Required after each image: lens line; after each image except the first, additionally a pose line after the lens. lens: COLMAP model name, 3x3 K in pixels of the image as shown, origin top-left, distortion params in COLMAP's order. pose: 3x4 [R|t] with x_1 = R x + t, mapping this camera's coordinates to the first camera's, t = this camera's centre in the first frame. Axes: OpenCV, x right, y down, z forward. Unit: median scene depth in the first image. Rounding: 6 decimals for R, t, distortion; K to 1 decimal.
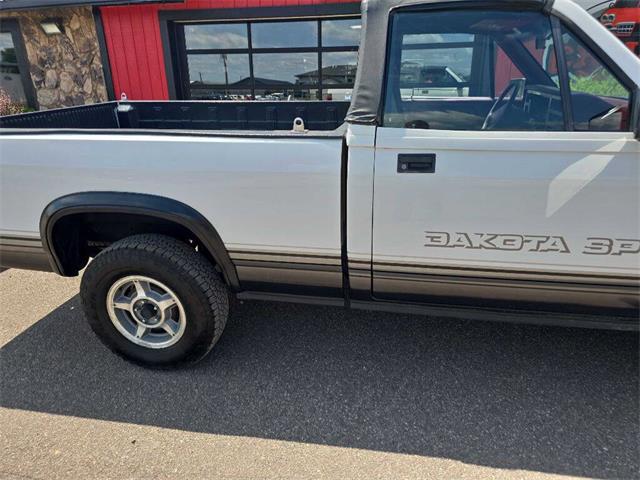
lens RADIAL K [[431.1, 0, 320.0], [0, 431.1, 240.0], [0, 0, 1]] dist [0.046758, -0.037740]
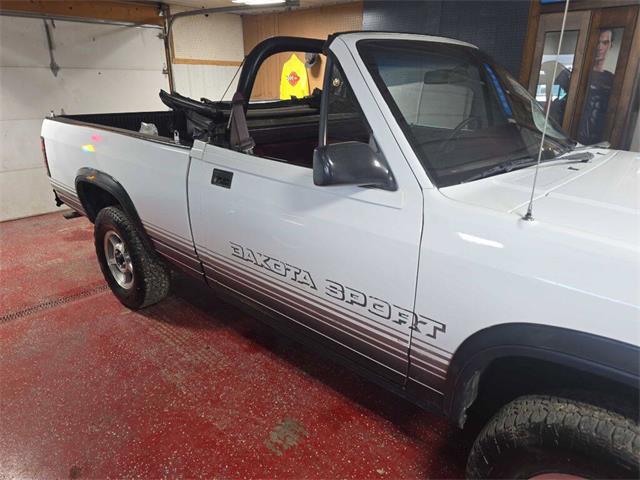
lens RADIAL K [[436.5, 0, 322.5], [0, 436.5, 239.1], [0, 0, 1]] dist [0.042112, -0.038503]
pose [[0.841349, 0.205661, -0.499836, 0.818683], [-0.223148, 0.974455, 0.025332, -0.088257], [0.492278, 0.090224, 0.865749, 0.090917]]
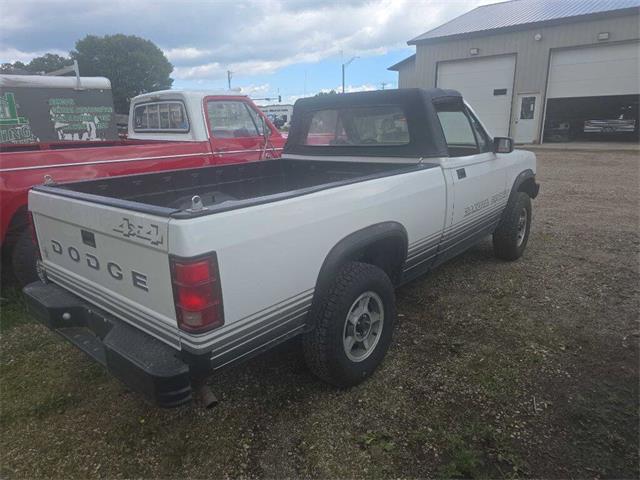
lens RADIAL K [[436.5, 0, 322.5], [0, 436.5, 239.1], [0, 0, 1]] dist [0.042112, -0.038503]
pose [[0.490011, -0.218043, 0.844006, -1.432071], [0.350988, 0.935611, 0.037933, -0.150187], [-0.797933, 0.277648, 0.534991, 0.390372]]
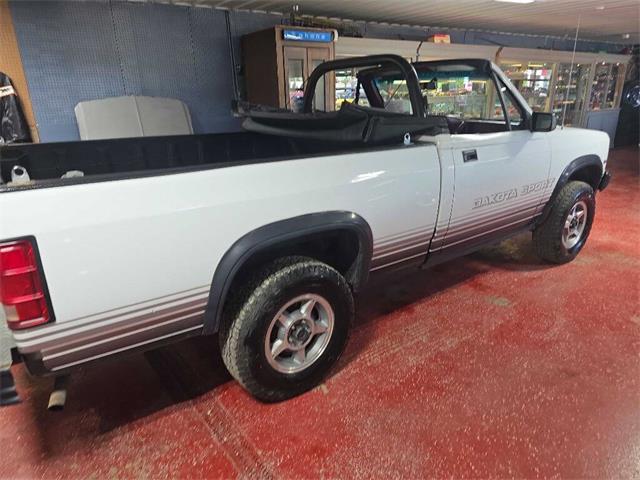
lens RADIAL K [[432.8, 0, 324.4], [0, 432.8, 239.0], [0, 0, 1]] dist [0.060476, -0.064365]
pose [[0.669590, -0.217506, 0.710170, -1.046228], [0.280879, 0.959306, 0.028980, -0.060892], [-0.687573, 0.180067, 0.703434, 0.216526]]
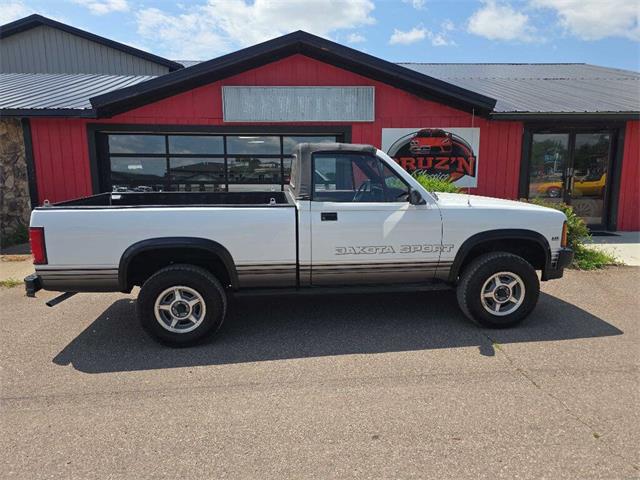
lens RADIAL K [[433.5, 0, 317.4], [0, 433.5, 241.3], [0, 0, 1]] dist [0.051023, -0.051946]
pose [[0.957783, -0.033400, 0.285546, -0.368923], [0.091152, 0.977264, -0.191433, 0.285771], [-0.272659, 0.209379, 0.939051, -0.818231]]
